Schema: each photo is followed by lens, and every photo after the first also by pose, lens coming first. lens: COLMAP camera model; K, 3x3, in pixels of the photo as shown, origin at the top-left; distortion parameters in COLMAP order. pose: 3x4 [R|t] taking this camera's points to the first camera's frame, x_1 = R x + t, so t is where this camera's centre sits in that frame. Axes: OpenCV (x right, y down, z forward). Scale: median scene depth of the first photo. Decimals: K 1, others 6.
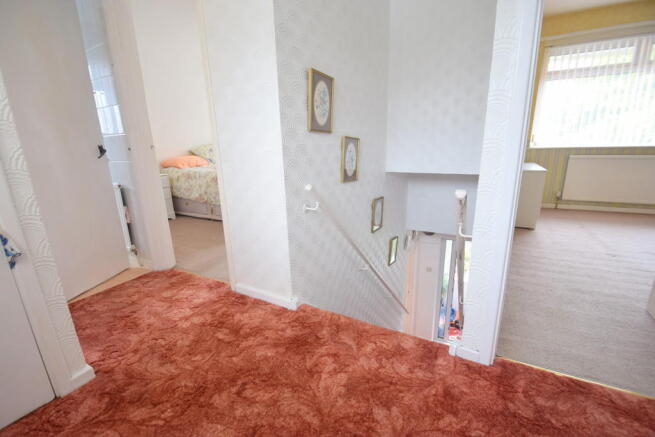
lens RADIAL K [[287.5, 0, 326.3], [0, 287.5, 218.2], [0, 0, 1]] dist [0.000309, 0.000031]
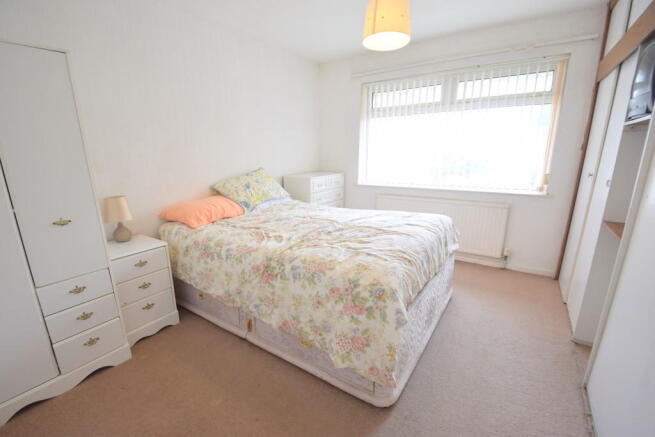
lens RADIAL K [[287.5, 0, 329.1], [0, 287.5, 219.6], [0, 0, 1]] dist [0.000309, 0.000031]
pose [[0.997414, 0.040305, -0.059512, -0.228523], [-0.041565, 0.998934, -0.020079, -0.191000], [0.058639, 0.022500, 0.998026, 0.491080]]
